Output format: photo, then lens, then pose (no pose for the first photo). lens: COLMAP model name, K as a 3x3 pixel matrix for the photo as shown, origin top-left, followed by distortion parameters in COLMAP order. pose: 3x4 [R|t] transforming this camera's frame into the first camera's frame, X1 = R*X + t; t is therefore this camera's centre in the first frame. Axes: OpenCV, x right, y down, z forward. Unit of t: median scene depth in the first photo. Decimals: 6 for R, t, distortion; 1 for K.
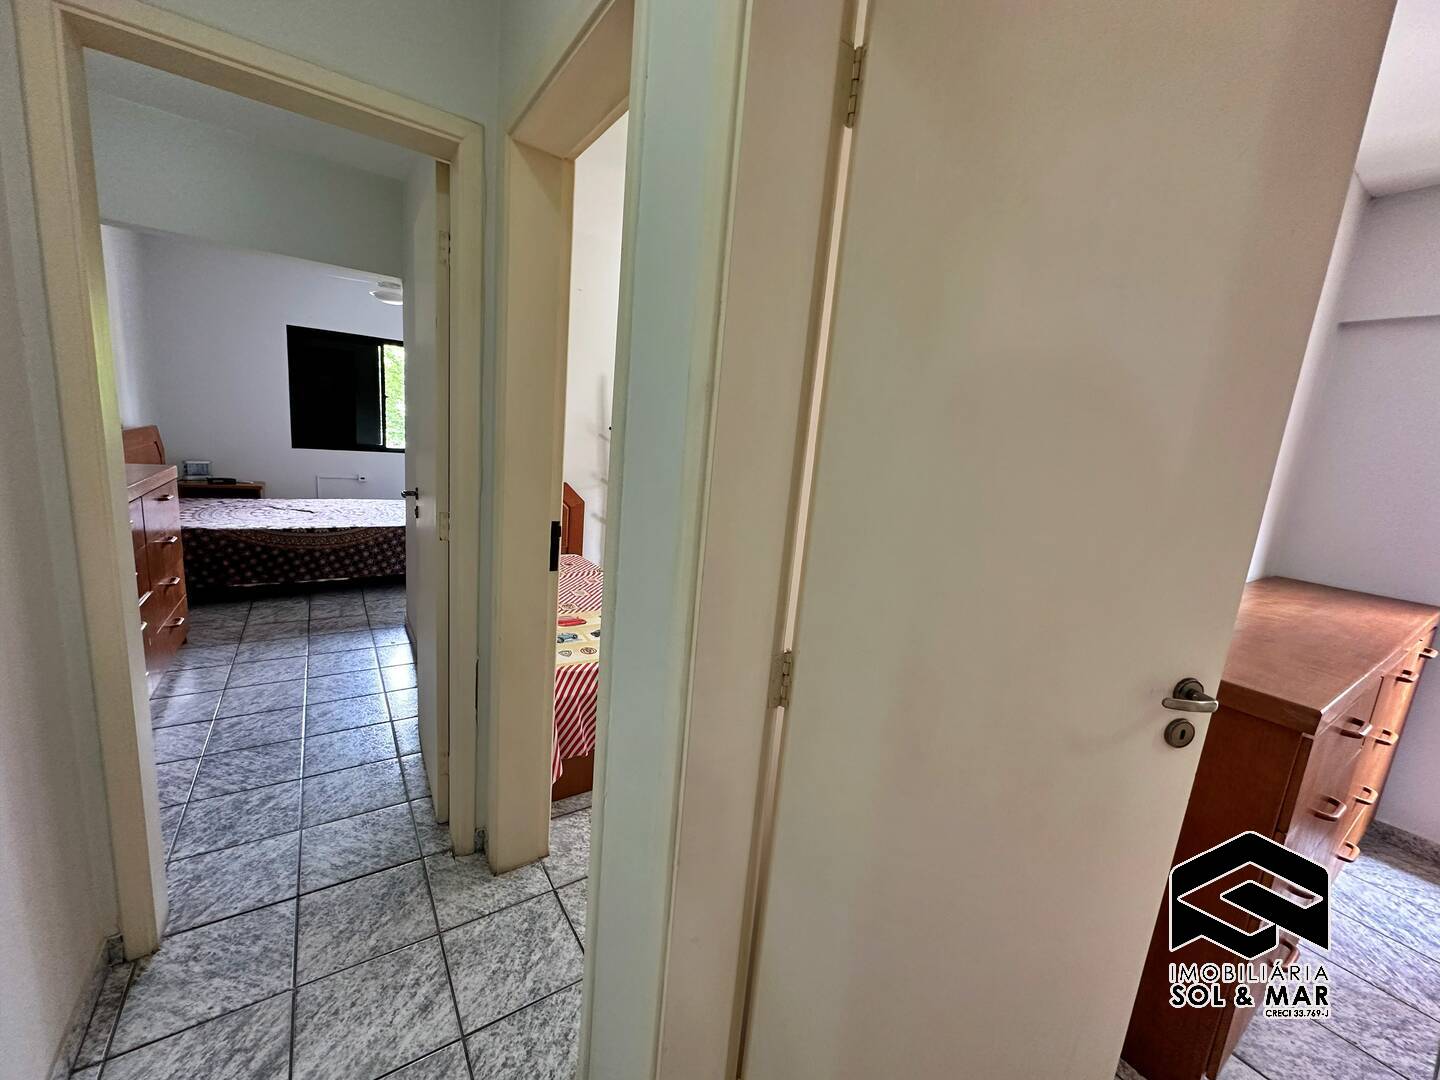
lens RADIAL K [[573.3, 0, 720.0], [0, 573.3, 540.0], [0, 0, 1]] dist [-0.001503, 0.000523]
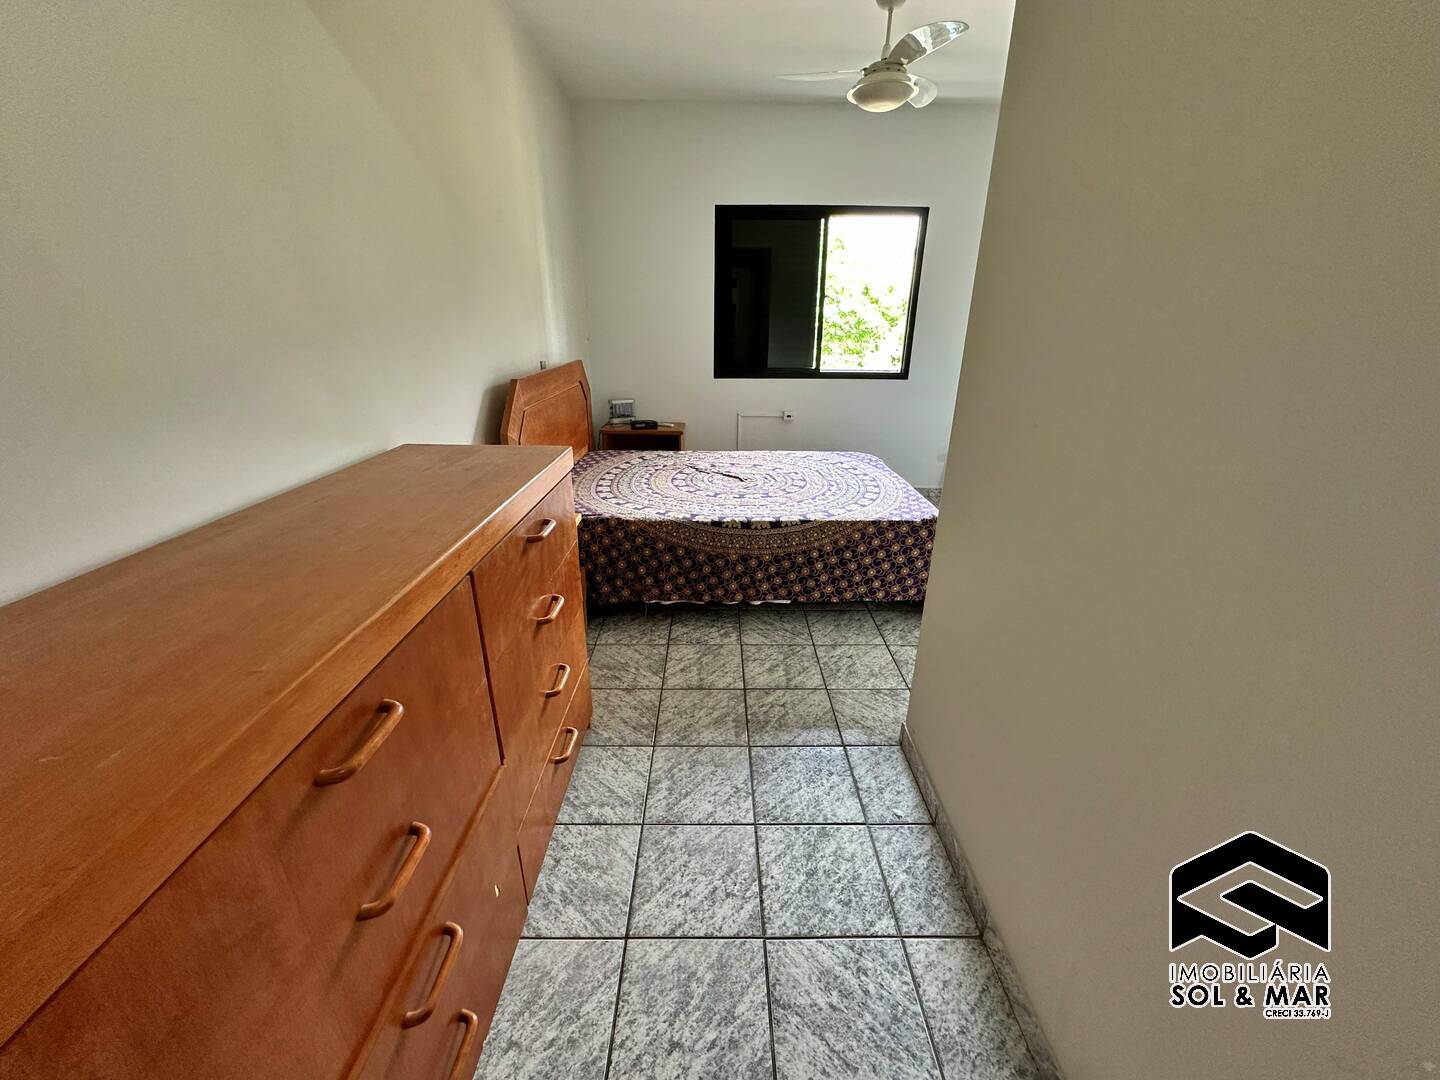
lens RADIAL K [[573.9, 0, 720.0], [0, 573.9, 540.0], [0, 0, 1]] dist [-0.002864, 0.000925]
pose [[0.826653, 0.126299, -0.548355, -0.392845], [-0.037076, 0.984594, 0.170882, -0.106929], [0.561489, -0.120930, 0.818600, 0.469044]]
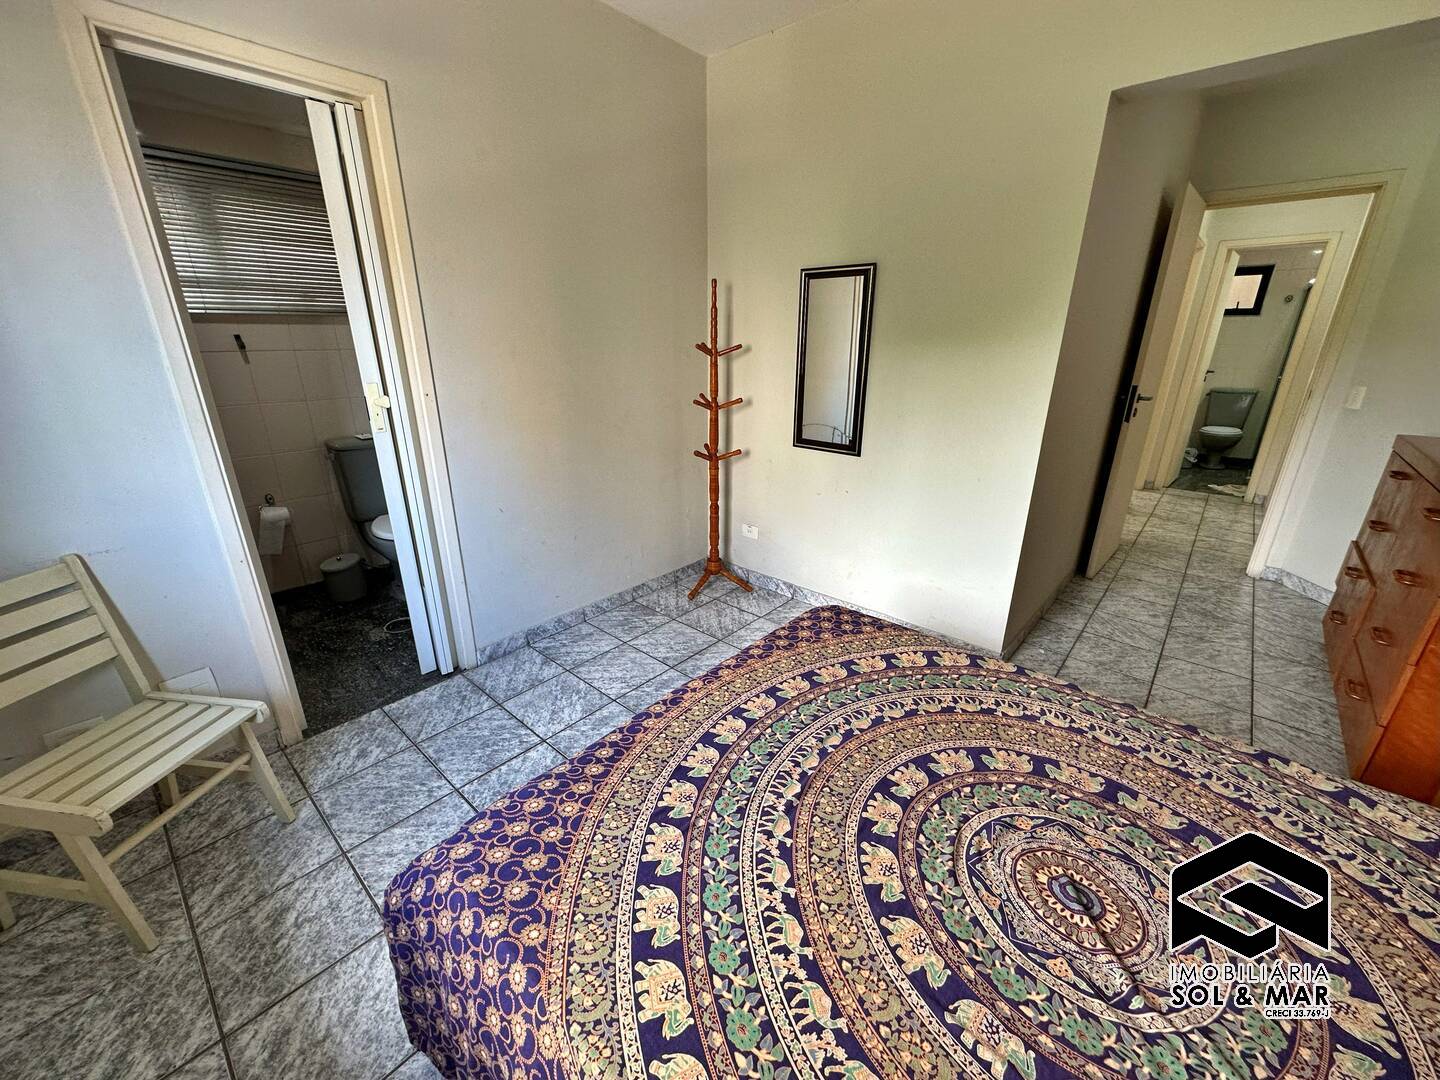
lens RADIAL K [[573.9, 0, 720.0], [0, 573.9, 540.0], [0, 0, 1]] dist [-0.002864, 0.000925]
pose [[-0.243907, -0.411271, 0.878274, -0.926237], [0.148645, 0.879070, 0.452924, -0.314676], [-0.958339, 0.241023, -0.153277, 1.283309]]
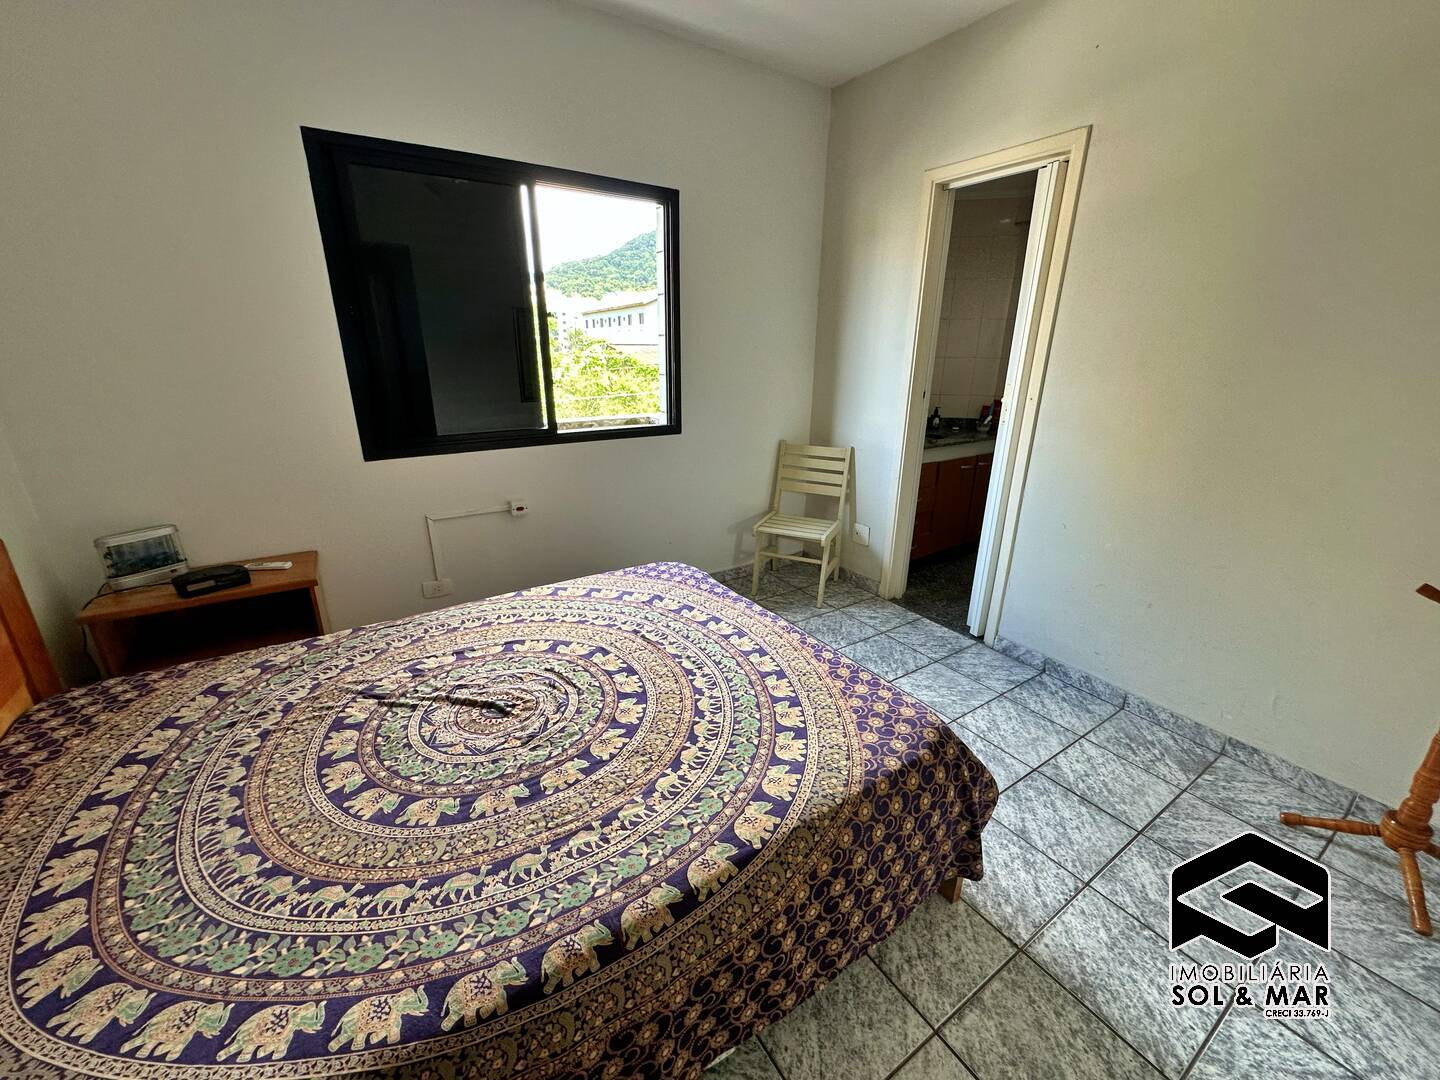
lens RADIAL K [[573.3, 0, 720.0], [0, 573.3, 540.0], [0, 0, 1]] dist [-0.001503, 0.000523]
pose [[0.996821, -0.067887, -0.041700, -0.654767], [0.073331, 0.986400, 0.147095, -0.200989], [0.031147, -0.149685, 0.988243, 0.809279]]
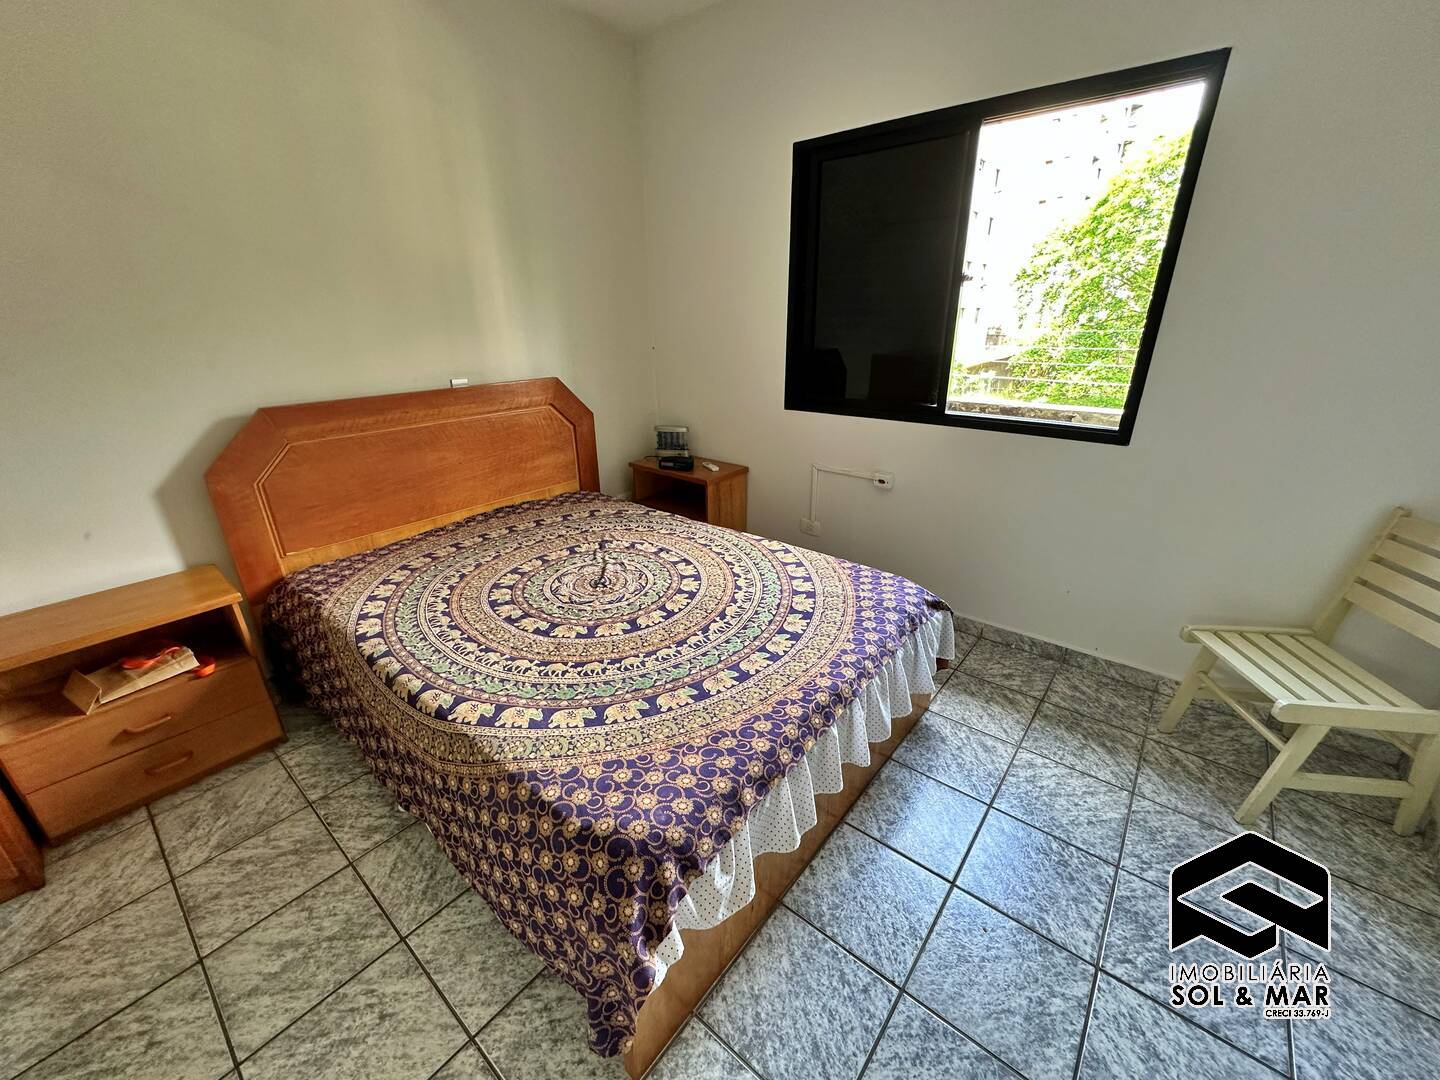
lens RADIAL K [[573.9, 0, 720.0], [0, 573.9, 540.0], [0, 0, 1]] dist [-0.002864, 0.000925]
pose [[0.274154, 0.270328, -0.922910, -0.337449], [-0.137140, 0.960861, 0.240706, -0.224456], [0.951857, 0.060578, 0.300496, 1.088252]]
